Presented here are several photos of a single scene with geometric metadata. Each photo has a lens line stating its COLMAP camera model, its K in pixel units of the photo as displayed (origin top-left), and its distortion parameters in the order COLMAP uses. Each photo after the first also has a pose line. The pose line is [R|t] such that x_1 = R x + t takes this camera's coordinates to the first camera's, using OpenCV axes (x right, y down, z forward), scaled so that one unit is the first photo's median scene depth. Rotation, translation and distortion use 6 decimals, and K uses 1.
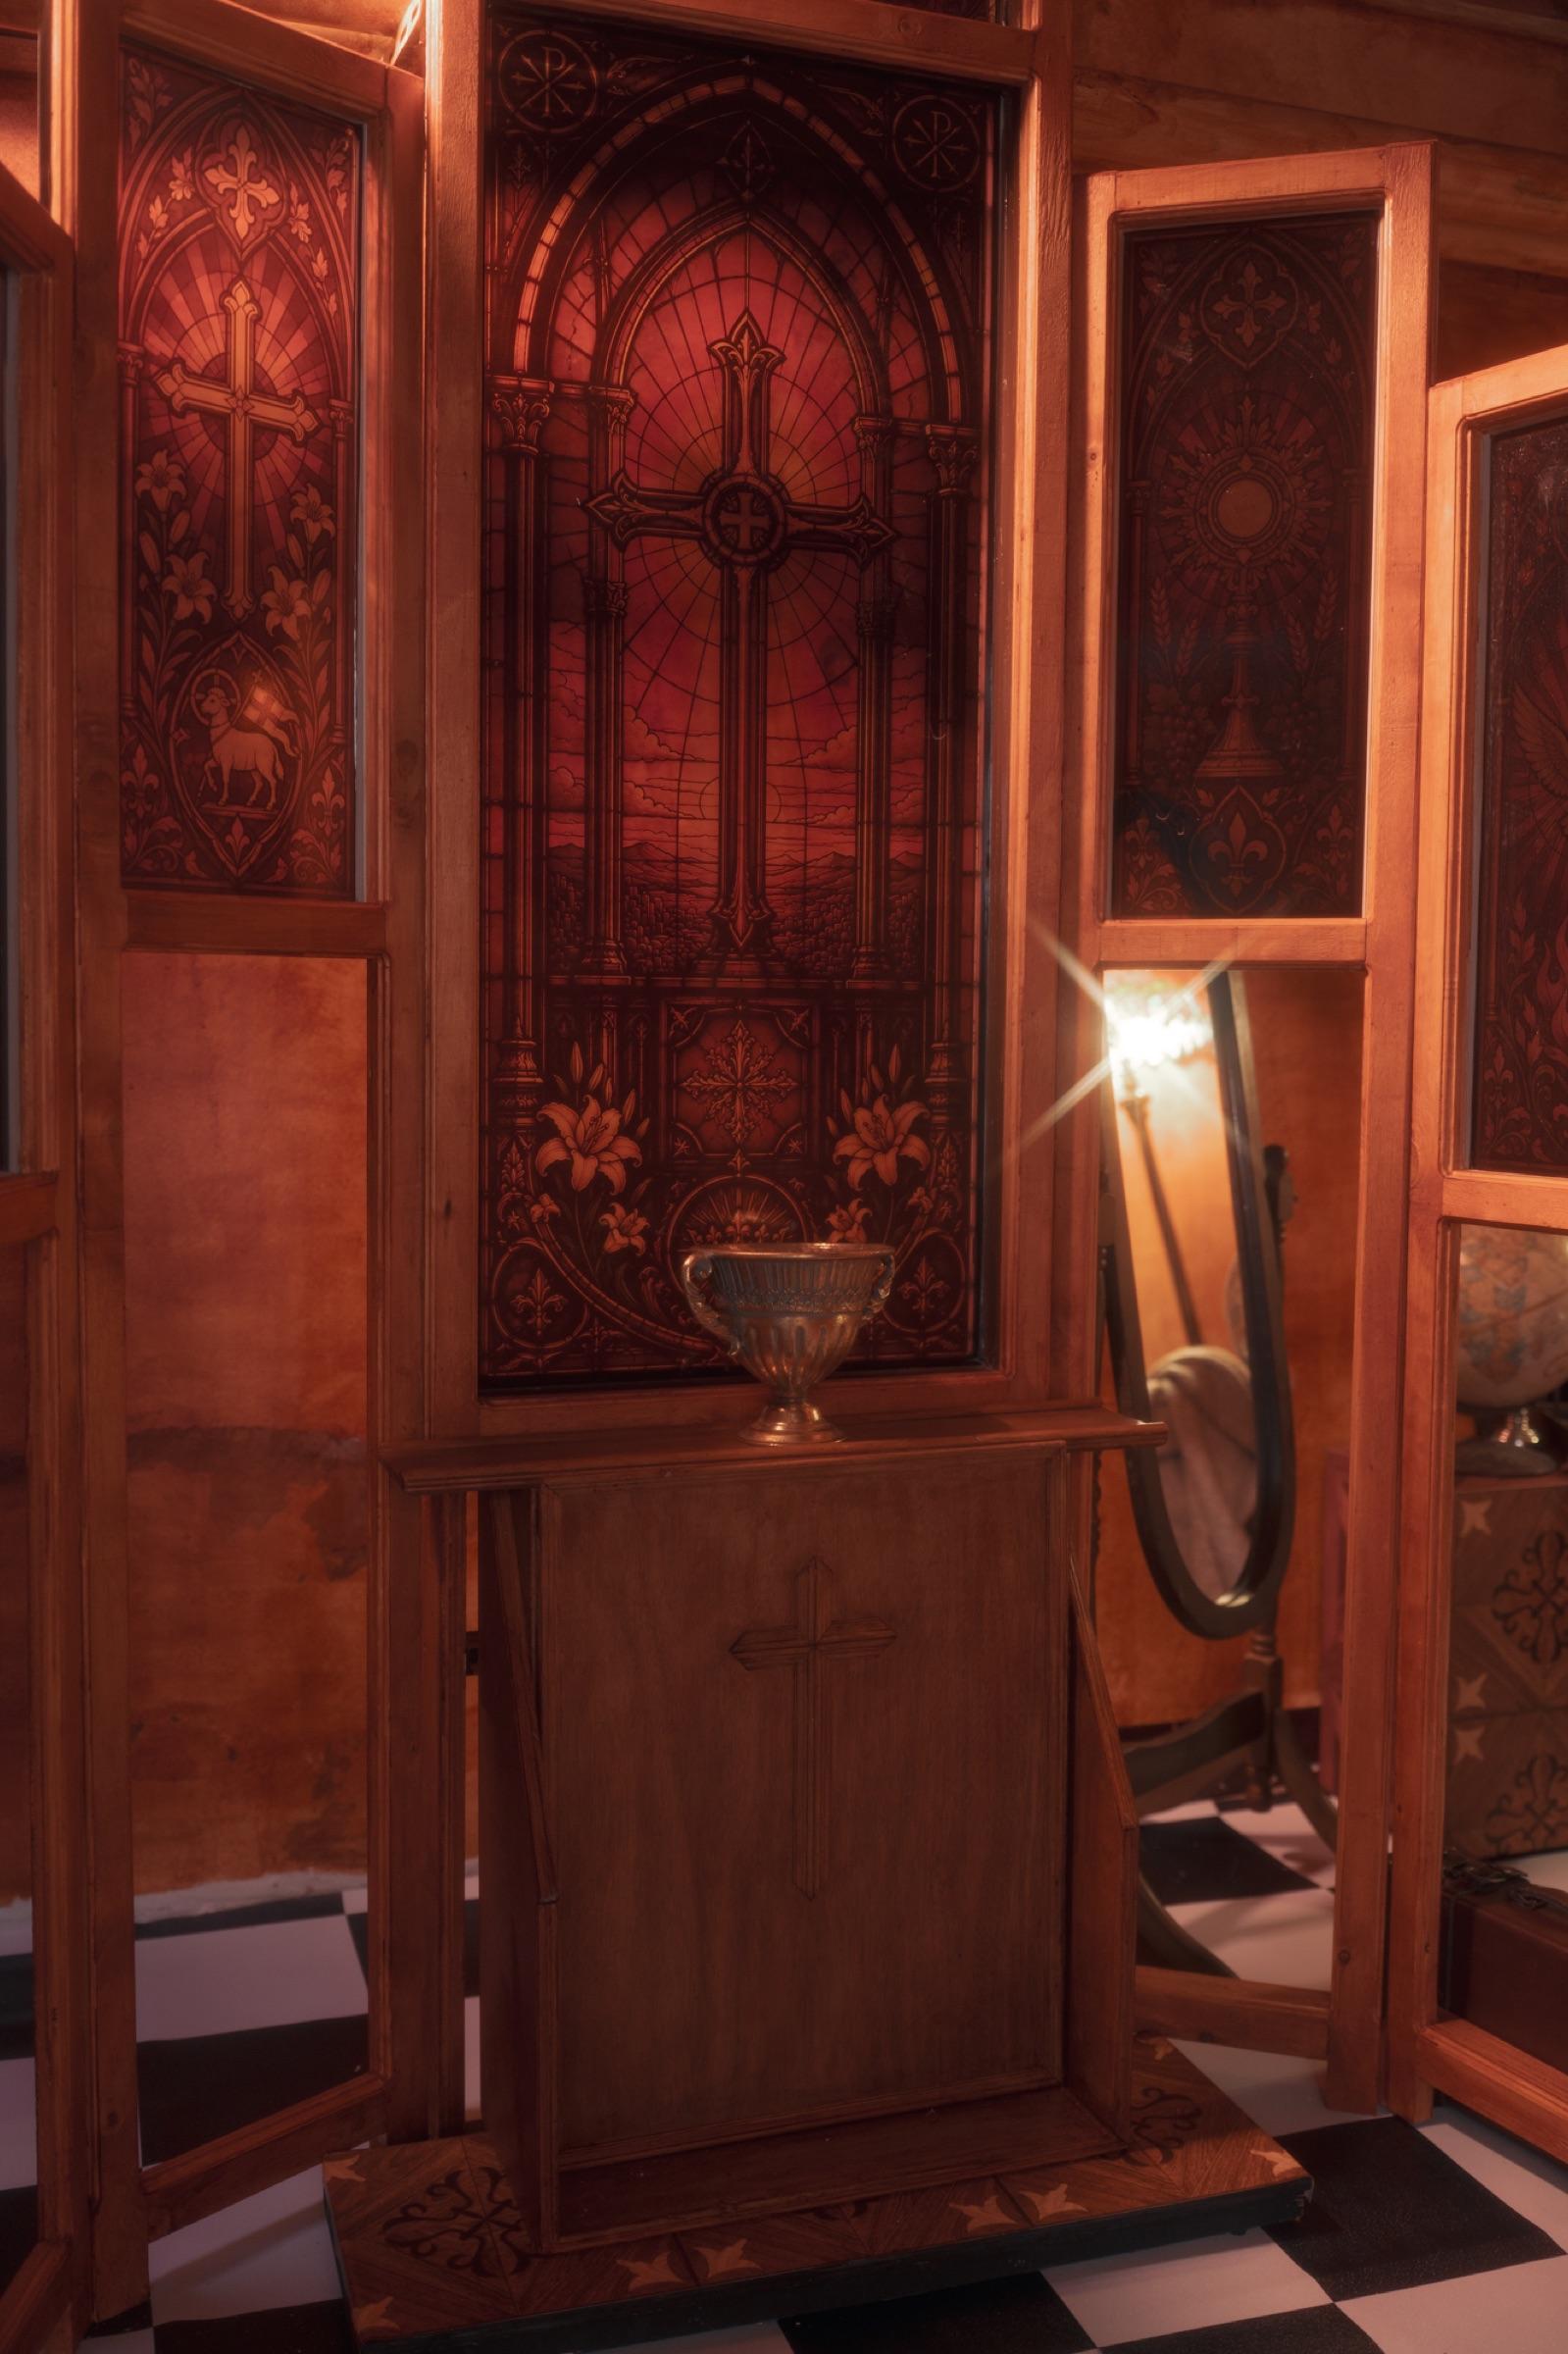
lens RADIAL K [[2120.4, 0, 787.1], [0, 2120.4, 1116.3], [0, 0, 1]] dist [0.013868, -0.082835]
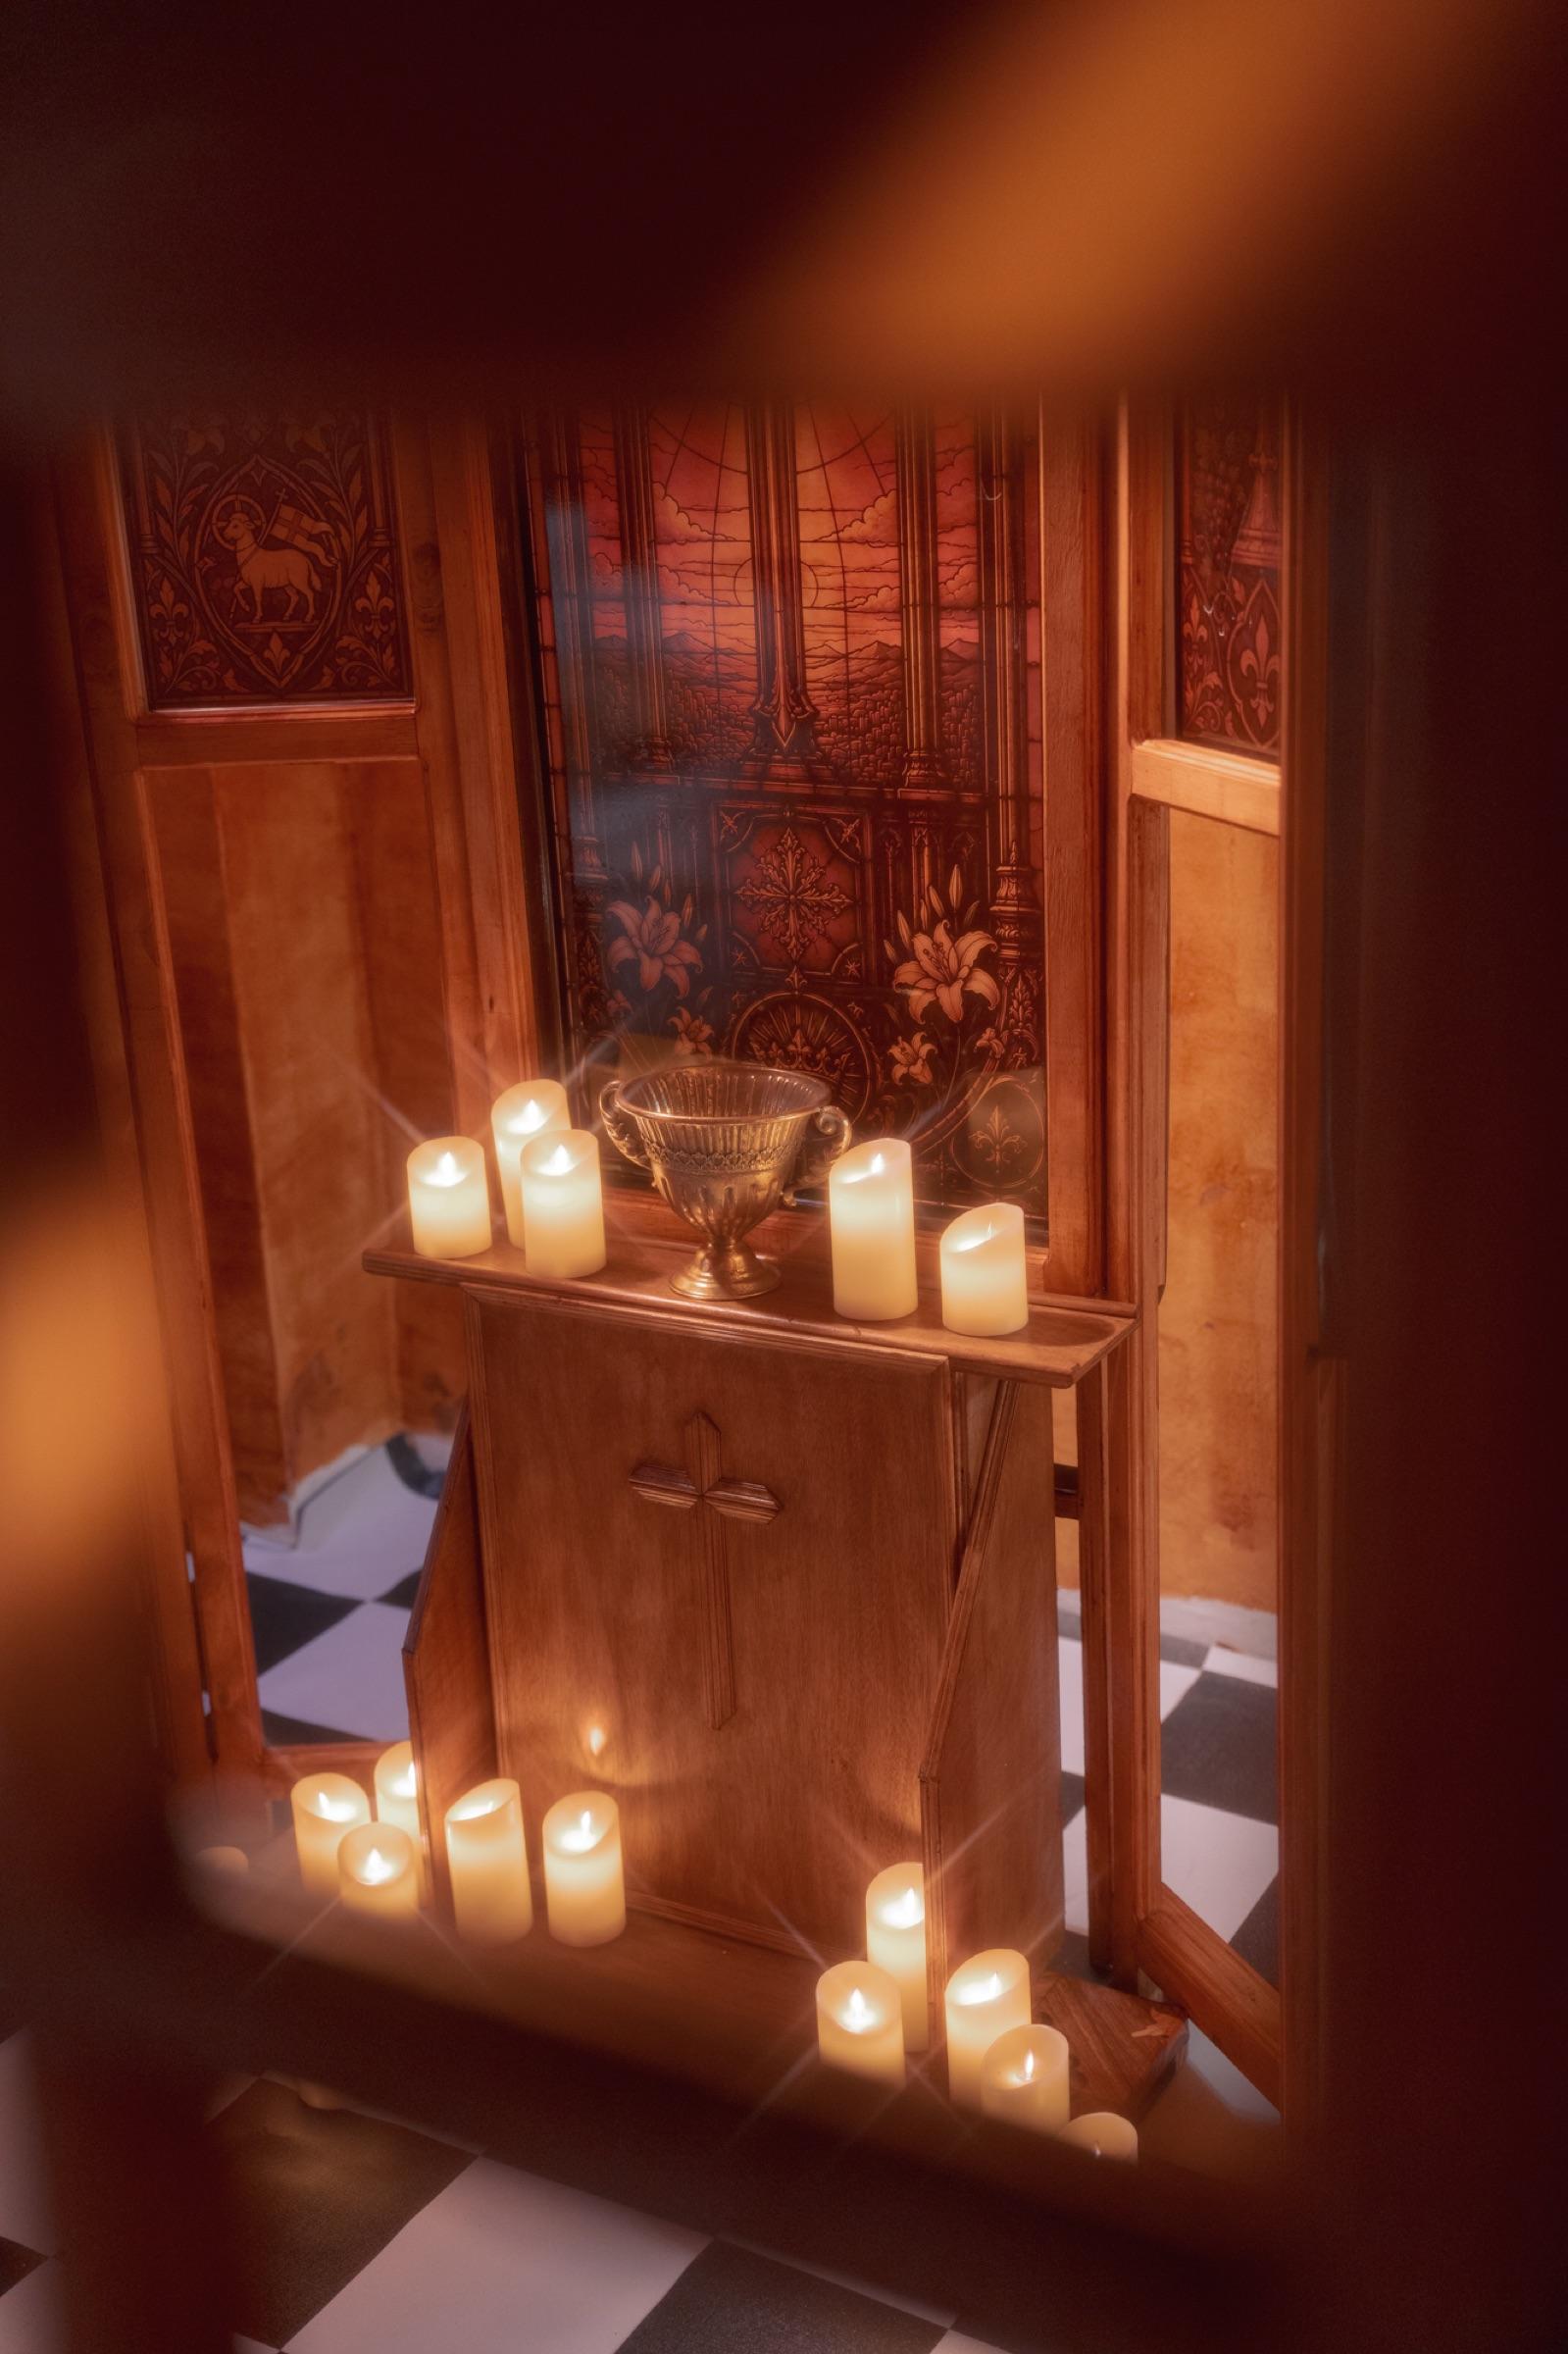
lens RADIAL K [[2852.6, 0, 777.3], [0, 2852.6, 1112.6], [0, 0, 1]] dist [0.184234, 0.000000]
pose [[0.649750, 0.186005, -0.737039, 0.918583], [0.019081, 0.965303, 0.260433, -0.251454], [0.759908, -0.183280, 0.623657, 0.211255]]
